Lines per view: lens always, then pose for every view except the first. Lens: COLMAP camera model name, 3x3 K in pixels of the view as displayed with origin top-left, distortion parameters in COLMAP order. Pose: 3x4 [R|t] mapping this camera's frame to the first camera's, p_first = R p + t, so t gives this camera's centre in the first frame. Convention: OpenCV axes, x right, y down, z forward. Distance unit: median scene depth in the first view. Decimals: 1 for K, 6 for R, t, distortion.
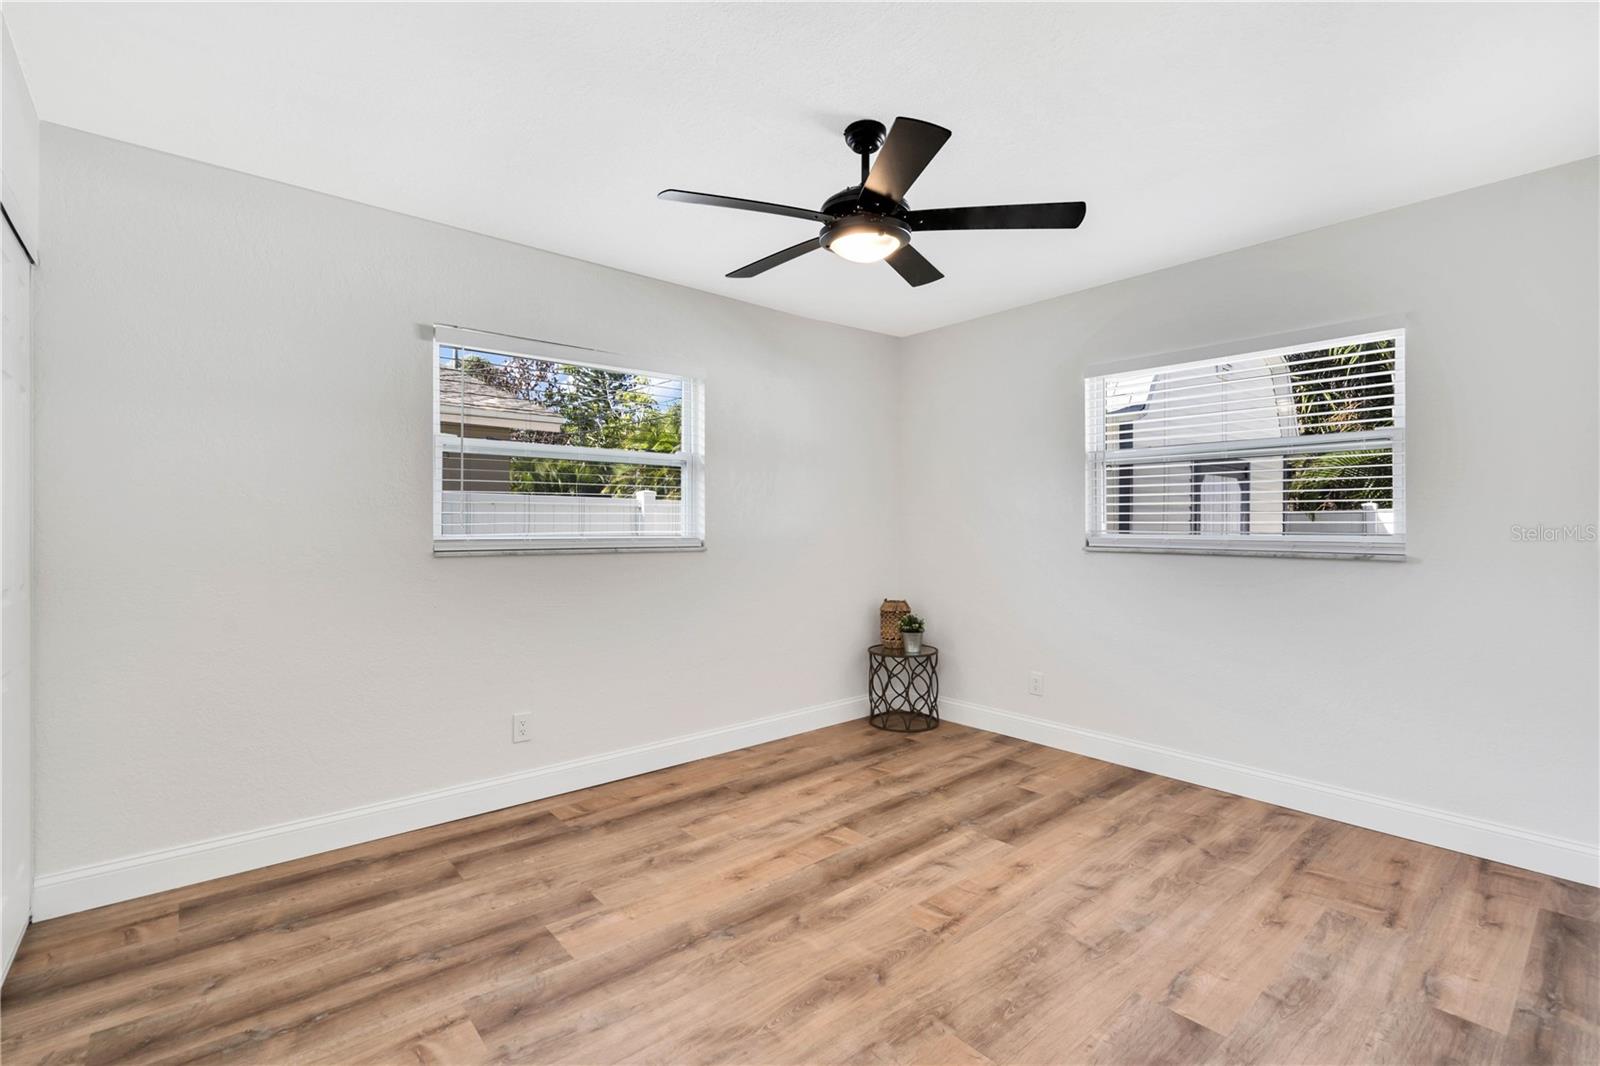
lens RADIAL K [[722.7, 0, 804.1], [0, 722.7, 526.3], [0, 0, 1]] dist [-0.002194, -0.000377]
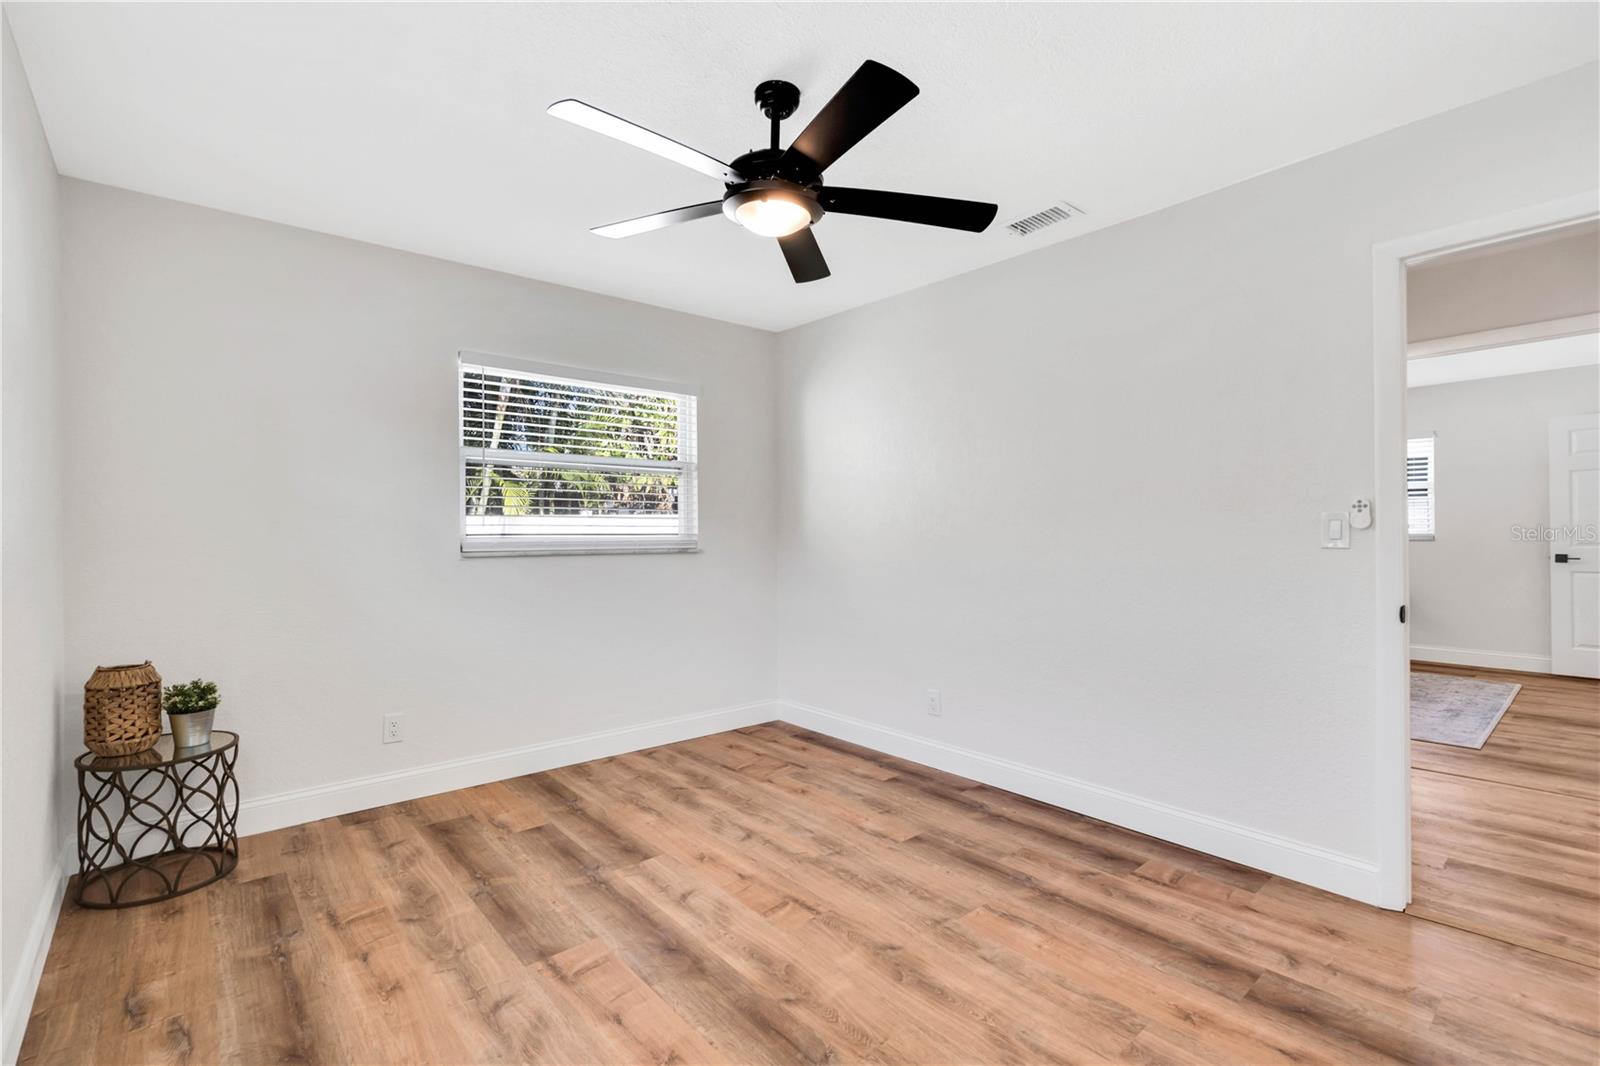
lens RADIAL K [[722.7, 0, 803.6], [0, 722.7, 536.8], [0, 0, 1]] dist [-0.002194, -0.000377]
pose [[-0.002547, -0.007456, 0.999969, -0.628532], [0.003270, 0.999967, 0.007464, 0.005796], [-0.999991, 0.003289, -0.002523, 0.744188]]
